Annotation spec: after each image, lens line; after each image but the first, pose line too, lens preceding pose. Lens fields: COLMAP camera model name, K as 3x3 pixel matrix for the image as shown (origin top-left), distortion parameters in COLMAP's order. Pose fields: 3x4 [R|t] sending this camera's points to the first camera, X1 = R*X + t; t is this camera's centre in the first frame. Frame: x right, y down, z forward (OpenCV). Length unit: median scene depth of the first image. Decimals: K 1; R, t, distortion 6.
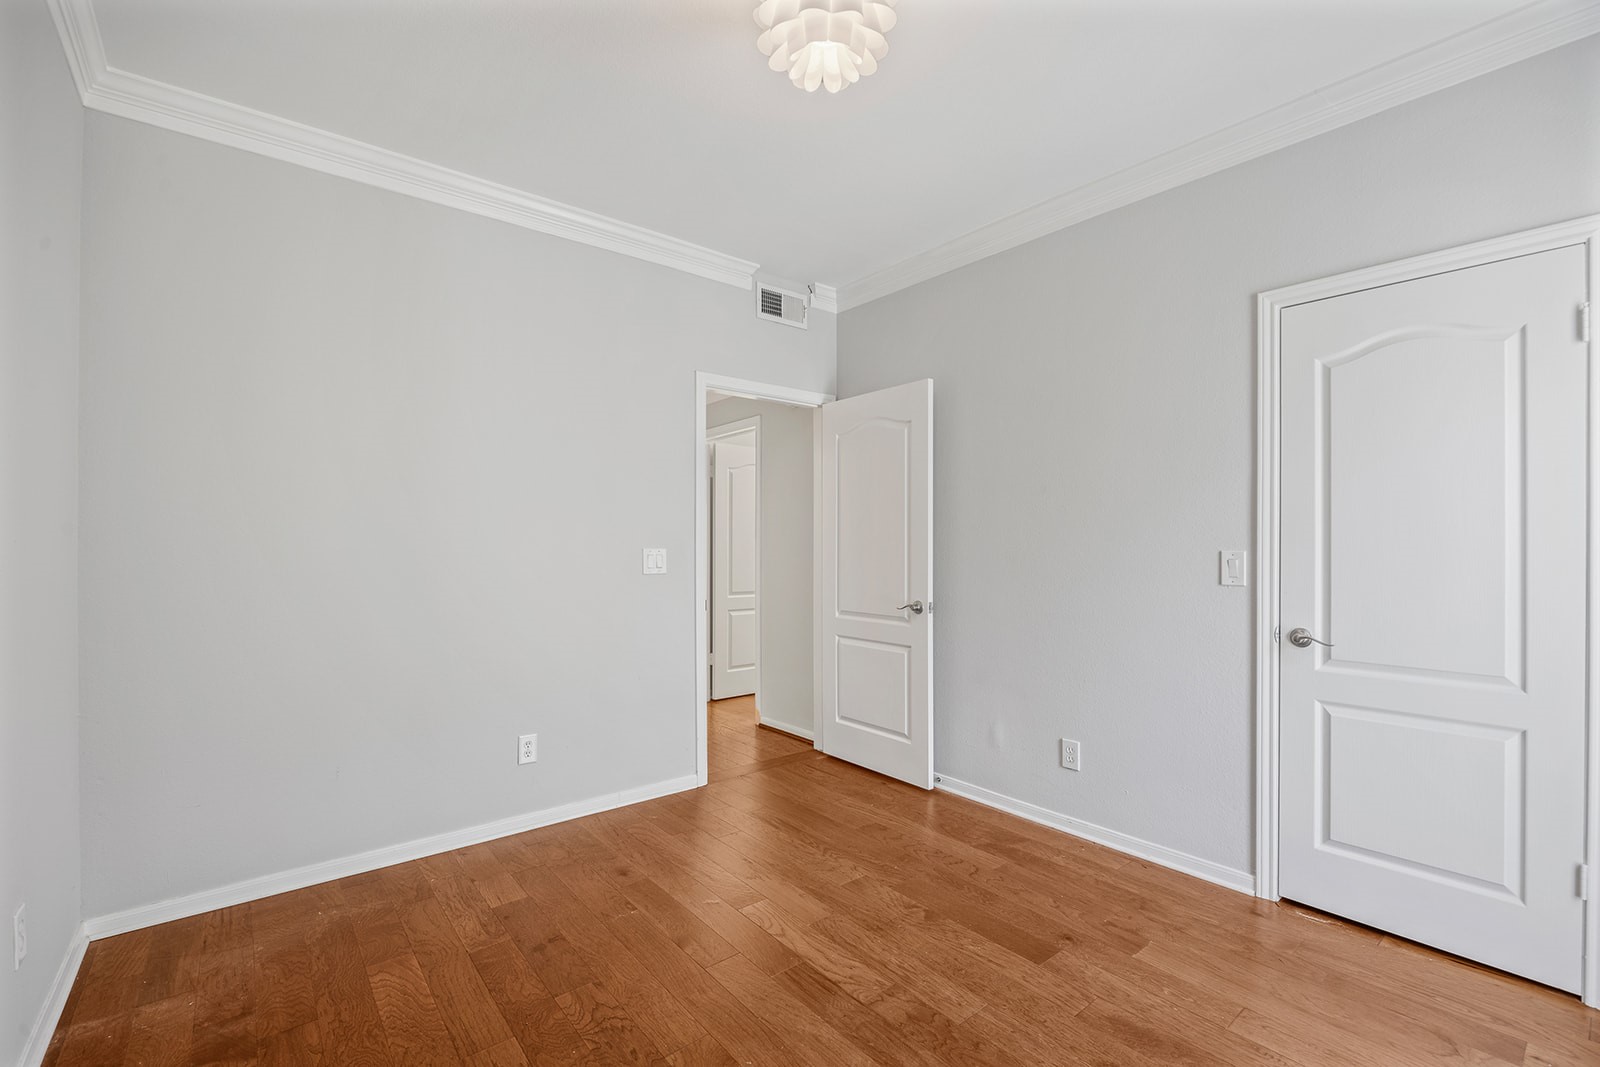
lens RADIAL K [[729.3, 0, 808.8], [0, 729.3, 548.2], [0, 0, 1]] dist [-0.000003, -0.000009]
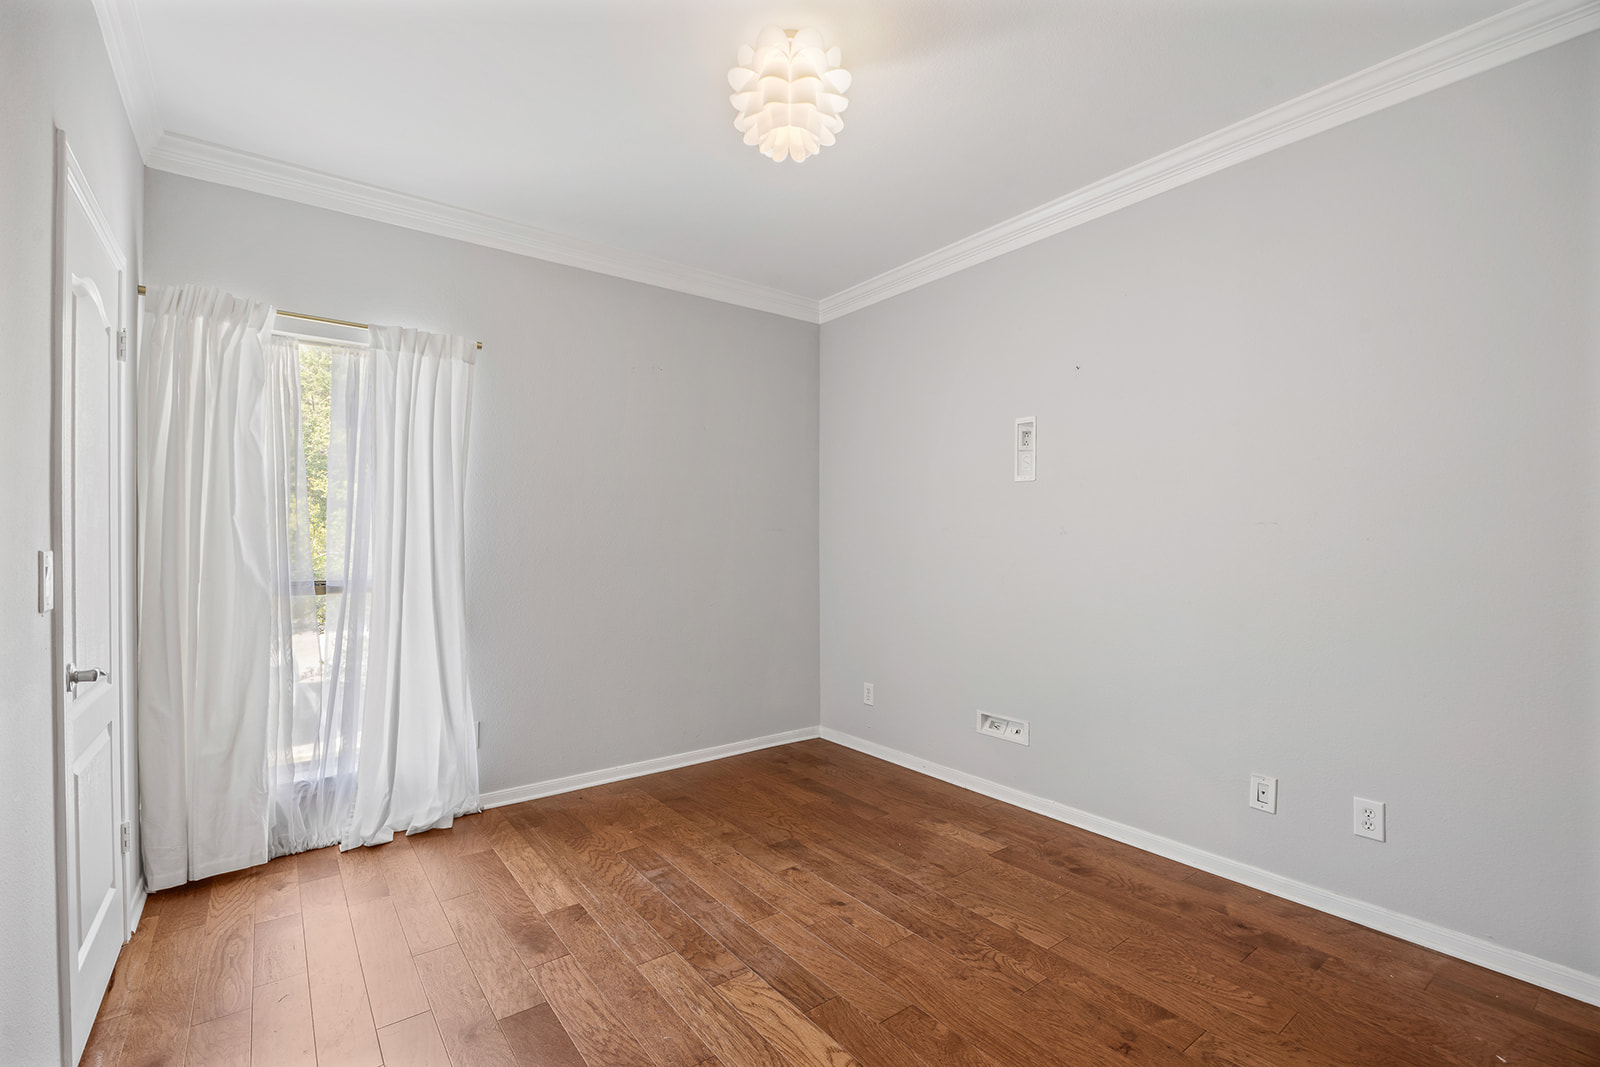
lens RADIAL K [[729.3, 0, 808.8], [0, 729.3, 548.2], [0, 0, 1]] dist [-0.000003, -0.000009]
pose [[-0.999591, 0.004006, 0.028330, -0.041059], [0.004058, 0.999990, 0.001770, 0.003886], [-0.028322, 0.001884, -0.999597, 1.964741]]
